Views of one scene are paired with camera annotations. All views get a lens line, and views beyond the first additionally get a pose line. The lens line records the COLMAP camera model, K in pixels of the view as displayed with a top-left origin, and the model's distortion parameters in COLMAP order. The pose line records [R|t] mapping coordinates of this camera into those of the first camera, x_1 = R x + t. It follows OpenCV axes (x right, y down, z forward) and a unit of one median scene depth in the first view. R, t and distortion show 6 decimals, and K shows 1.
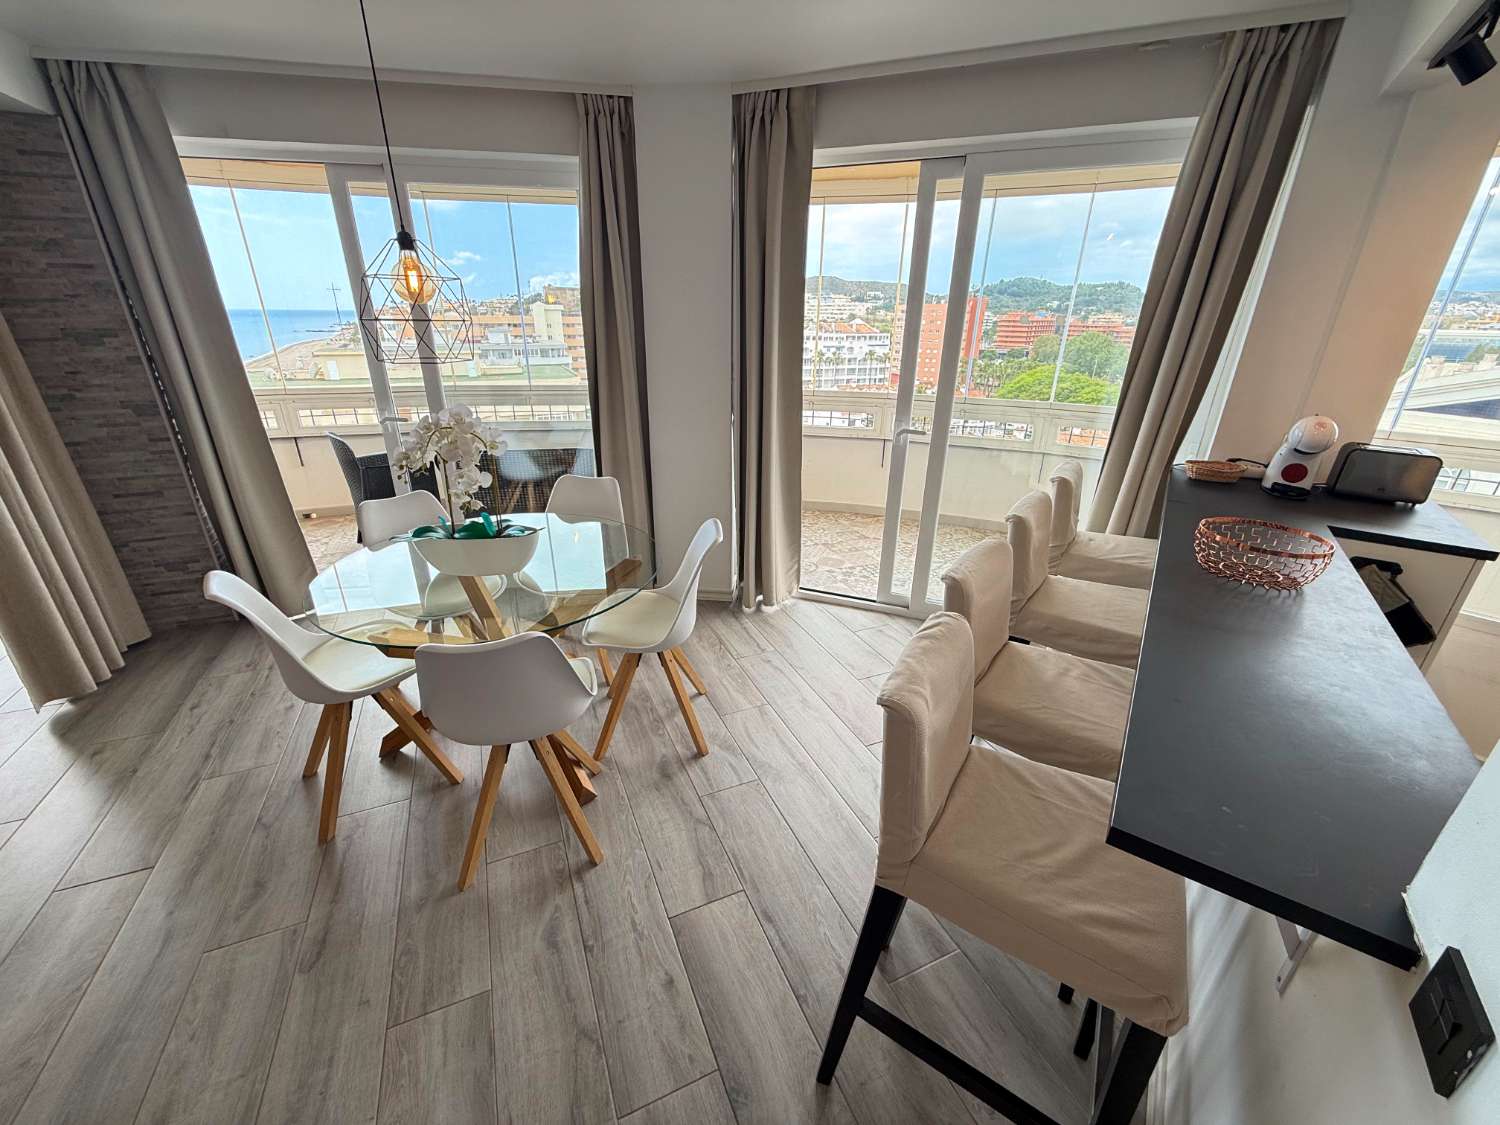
lens RADIAL K [[597.5, 0, 744.3], [0, 597.5, 562.0], [0, 0, 1]] dist [0.000192, -0.000134]
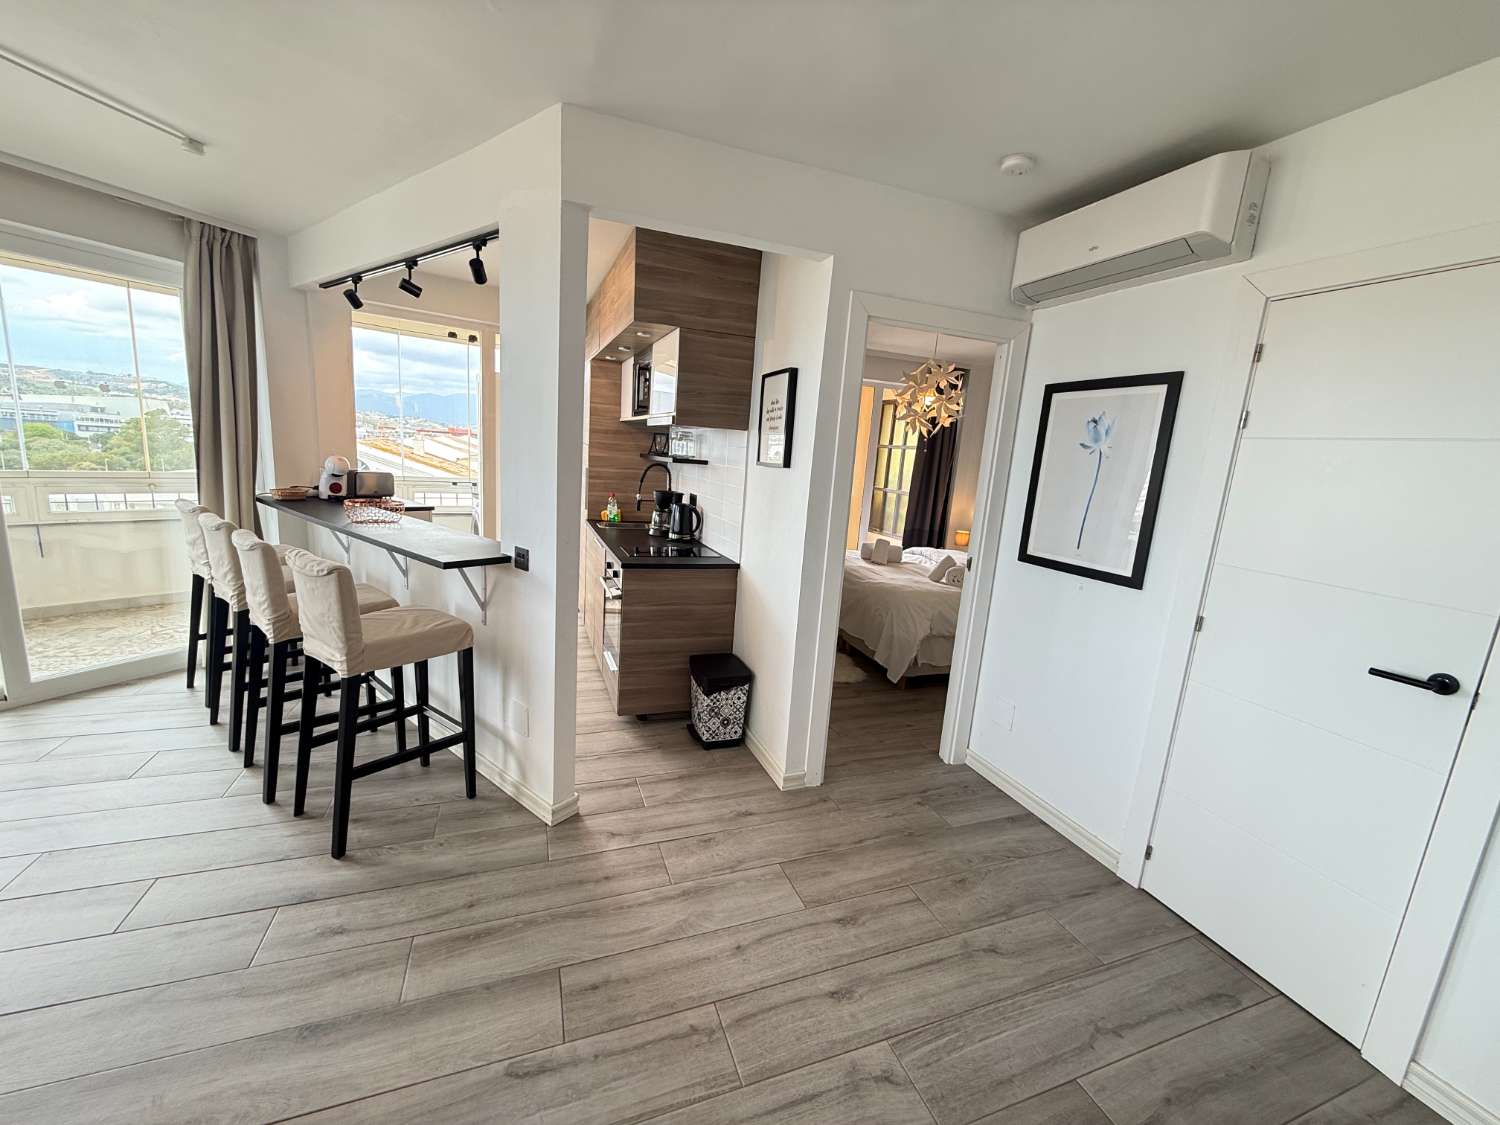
lens RADIAL K [[597.5, 0, 745.3], [0, 597.5, 561.1], [0, 0, 1]] dist [0.000192, -0.000134]
pose [[0.055519, -0.189367, 0.980336, -0.636848], [0.318302, 0.933978, 0.162386, 0.122953], [-0.946362, 0.303027, 0.112129, -0.218488]]
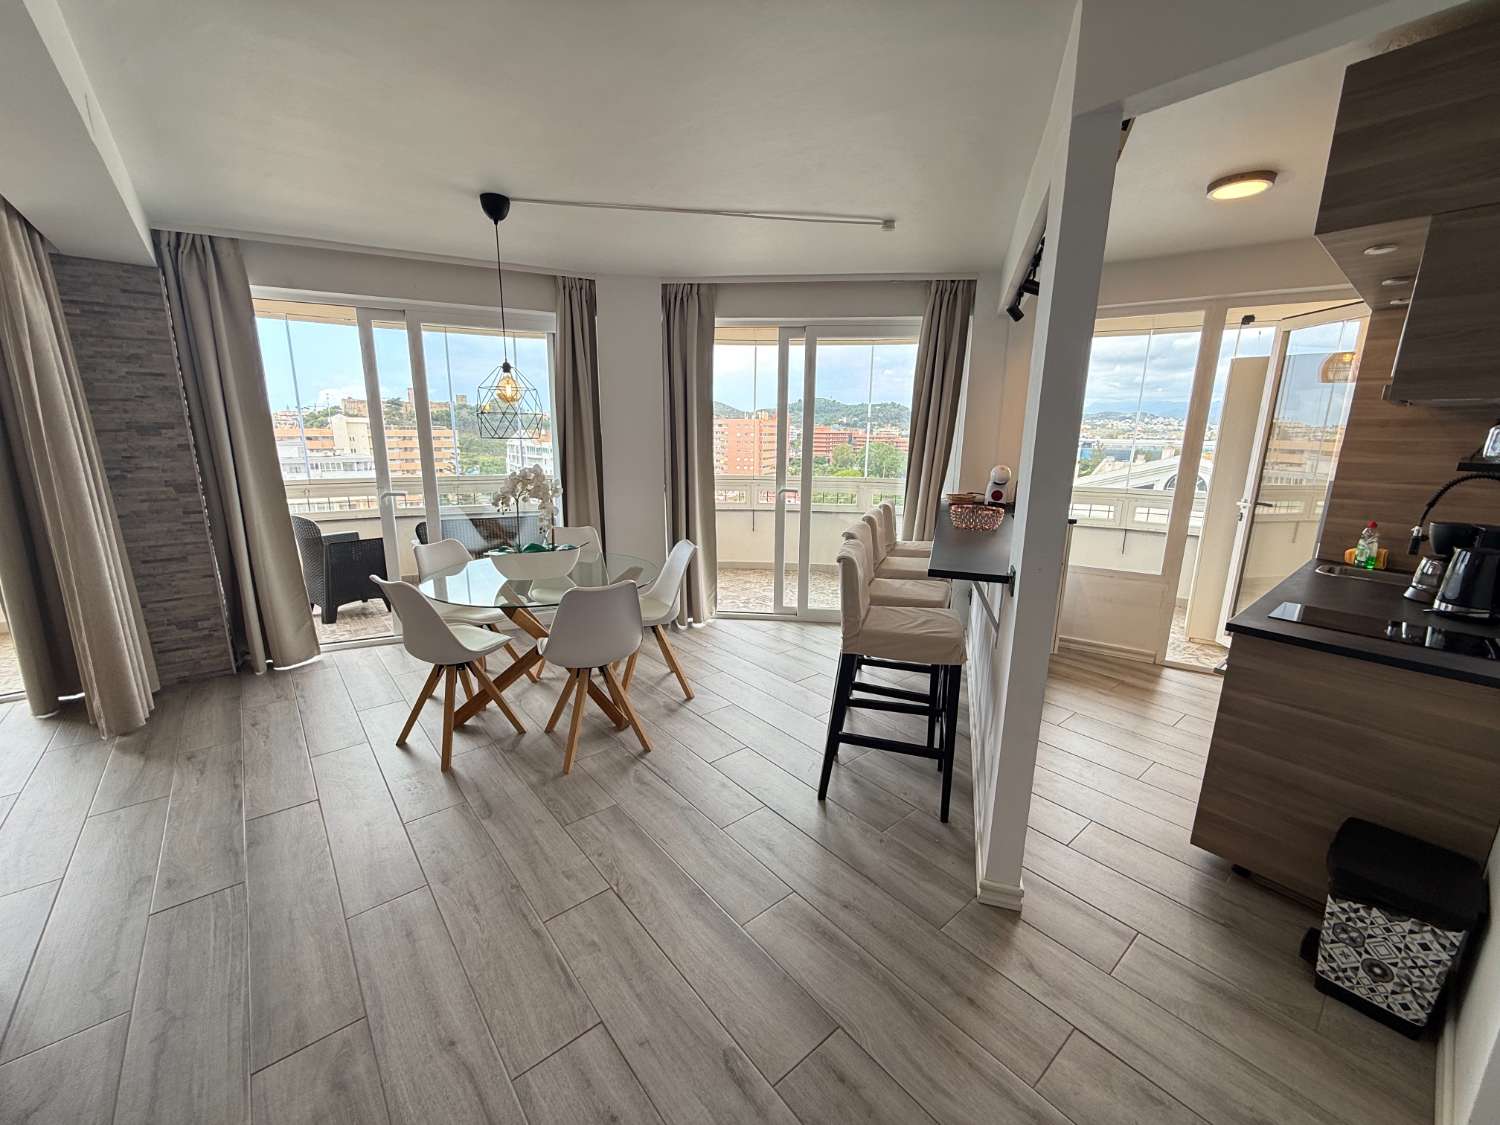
lens RADIAL K [[597.5, 0, 743.6], [0, 597.5, 561.3], [0, 0, 1]] dist [0.000192, -0.000134]
pose [[0.960344, -0.059557, 0.272384, -0.298871], [0.105659, 0.981793, -0.157853, 0.219516], [-0.258024, 0.180373, 0.949152, -0.441202]]
